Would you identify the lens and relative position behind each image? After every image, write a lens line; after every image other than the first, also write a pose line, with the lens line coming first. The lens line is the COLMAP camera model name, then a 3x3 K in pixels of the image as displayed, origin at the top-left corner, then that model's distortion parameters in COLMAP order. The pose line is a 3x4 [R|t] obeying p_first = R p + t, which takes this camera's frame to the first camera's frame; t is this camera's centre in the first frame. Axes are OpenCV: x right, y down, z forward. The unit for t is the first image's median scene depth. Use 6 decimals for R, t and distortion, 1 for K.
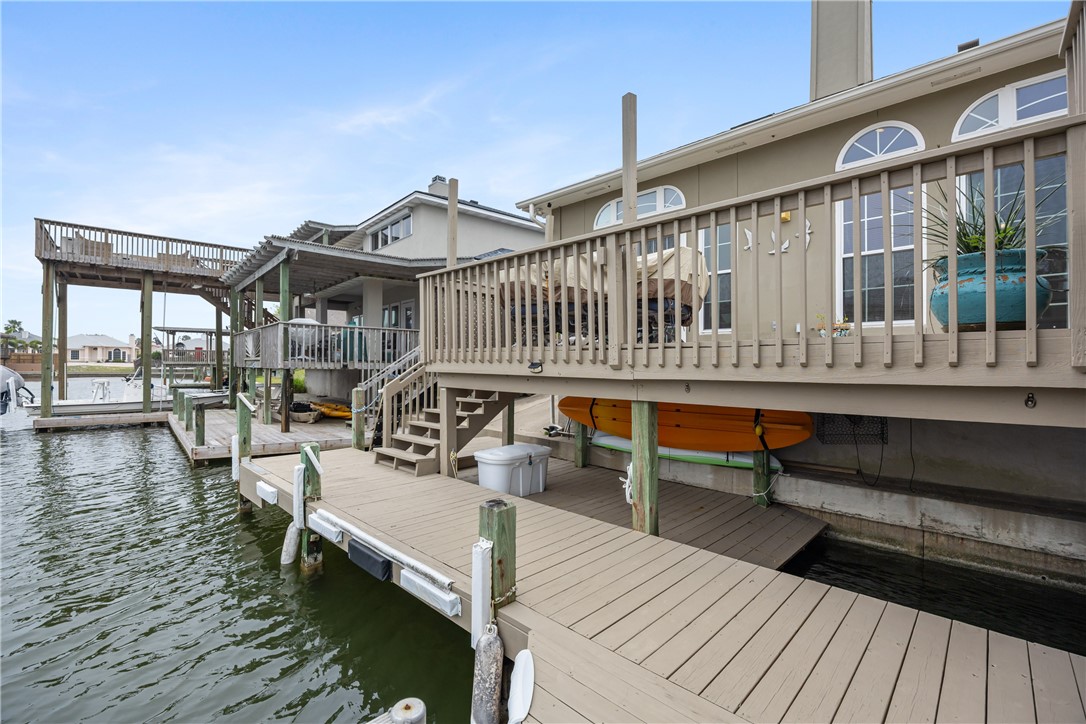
lens RADIAL K [[477.6, 0, 536.9], [0, 477.6, 362.8], [0, 0, 1]] dist [-0.013910, -0.000493]
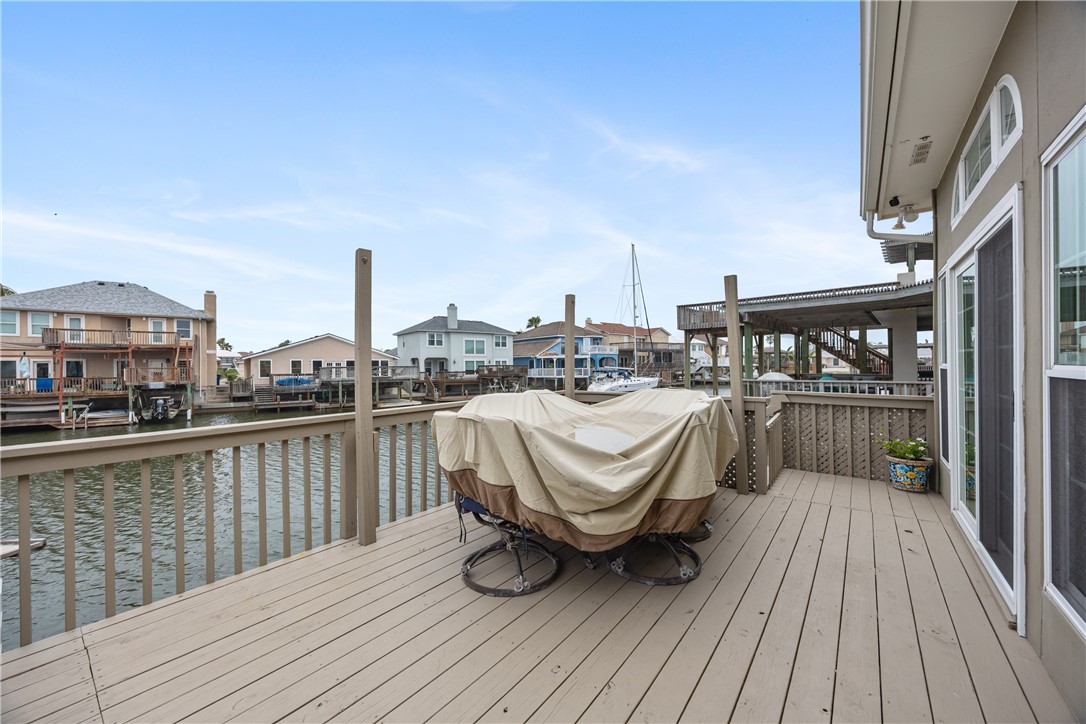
lens RADIAL K [[414.4, 0, 536.0], [0, 414.4, 359.7], [0, 0, 1]] dist [-0.006271, 0.000008]
pose [[0.130865, -0.027074, -0.991030, 0.239094], [0.020772, 0.999482, -0.024562, -0.083772], [0.991183, -0.017371, 0.131360, 0.283911]]
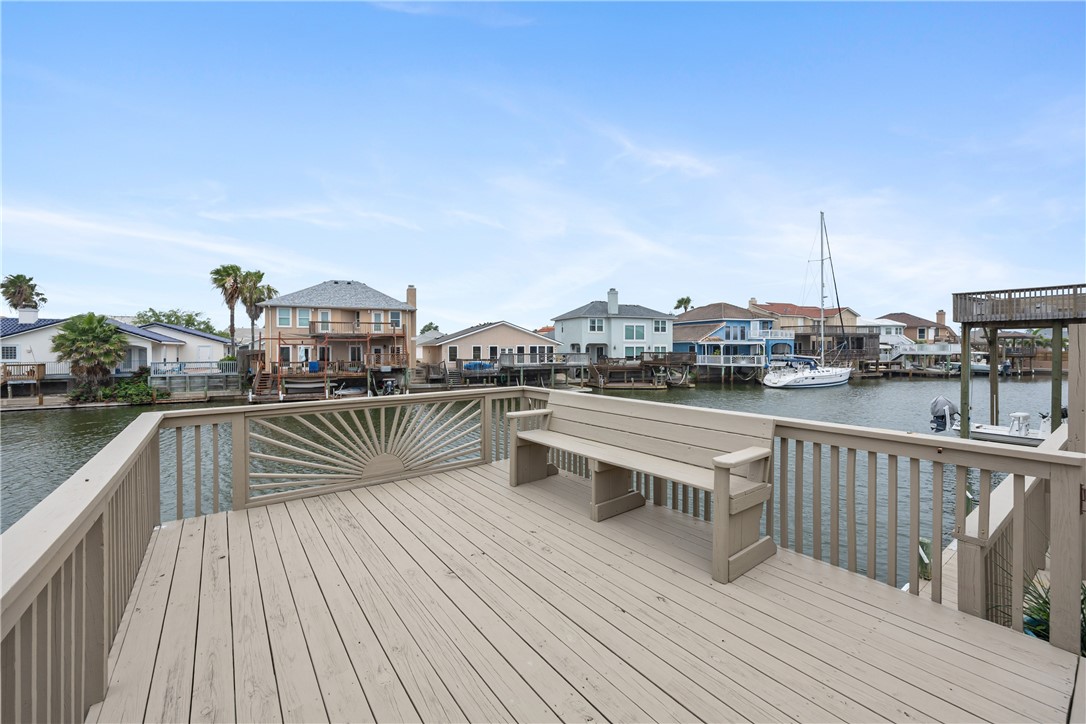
lens RADIAL K [[427.8, 0, 540.8], [0, 427.8, 351.8], [0, 0, 1]] dist [0.000090, -0.000170]
pose [[-0.156852, -0.002938, -0.987618, 0.299616], [0.008151, 0.999958, -0.004269, -0.123232], [0.987589, -0.008720, -0.156821, 0.009776]]
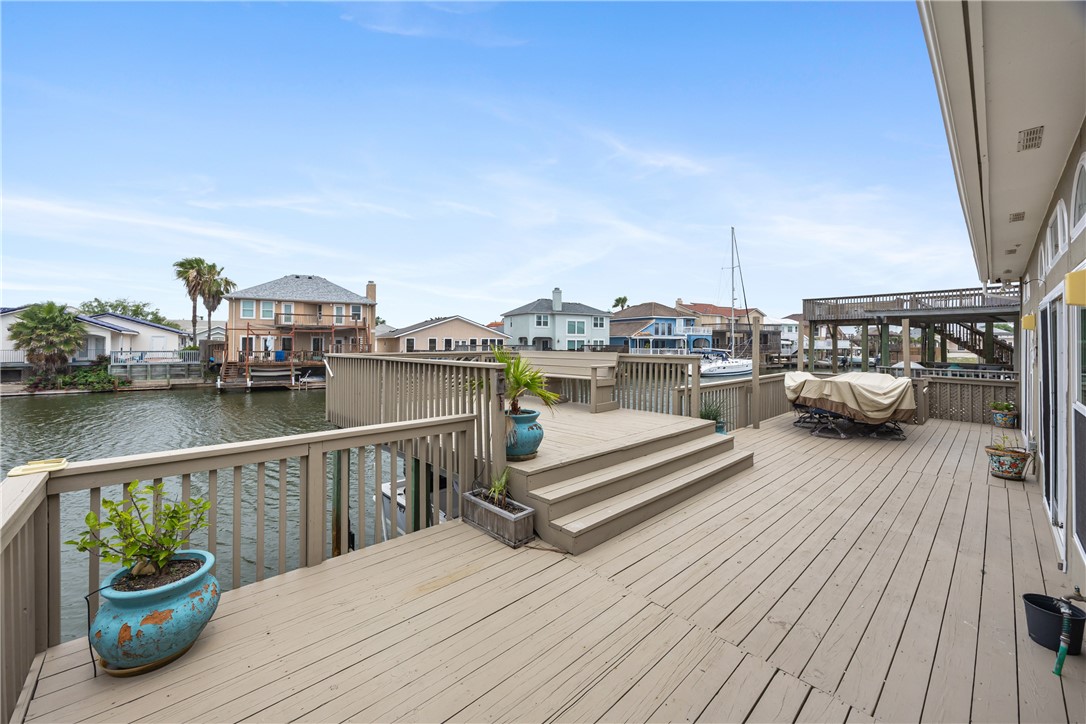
lens RADIAL K [[414.4, 0, 536.7], [0, 414.4, 343.3], [0, 0, 1]] dist [-0.006271, 0.000008]
pose [[-0.039566, -0.011607, -0.999150, 0.522935], [0.003432, 0.999925, -0.011752, -0.102192], [0.999211, -0.003895, -0.039523, 0.010511]]
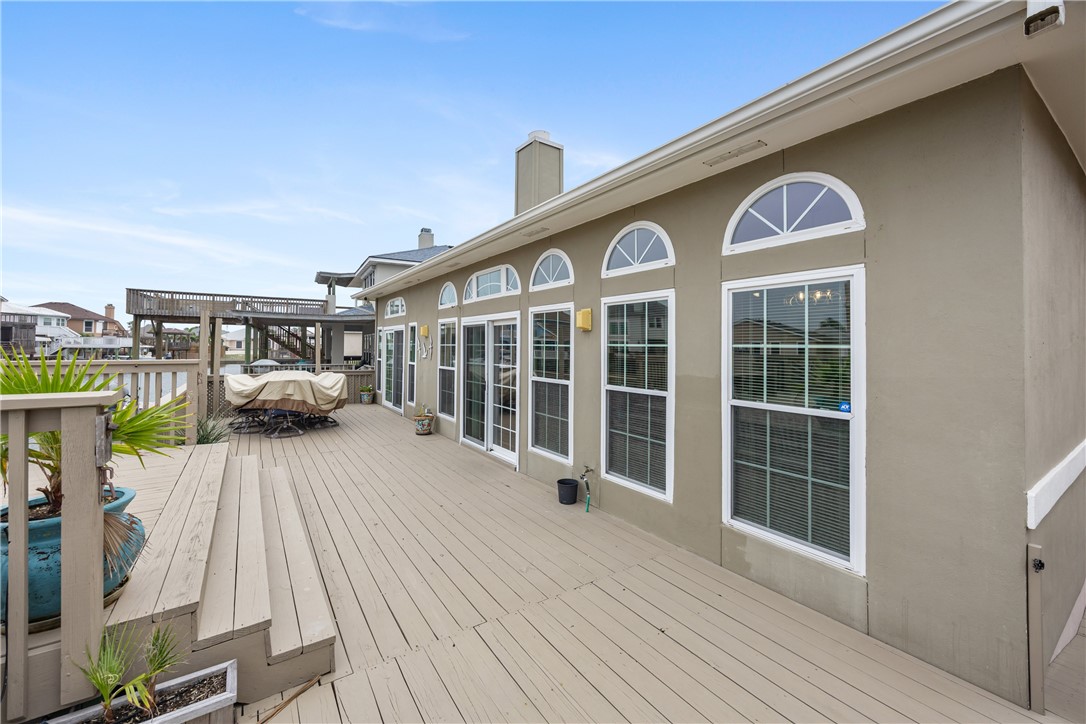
lens RADIAL K [[414.4, 0, 543.7], [0, 414.4, 339.9], [0, 0, 1]] dist [-0.006271, 0.000008]
pose [[0.986862, -0.004230, -0.161510, 0.418762], [0.002461, 0.999935, -0.011152, -0.104223], [0.161547, 0.010608, 0.986808, -0.084996]]
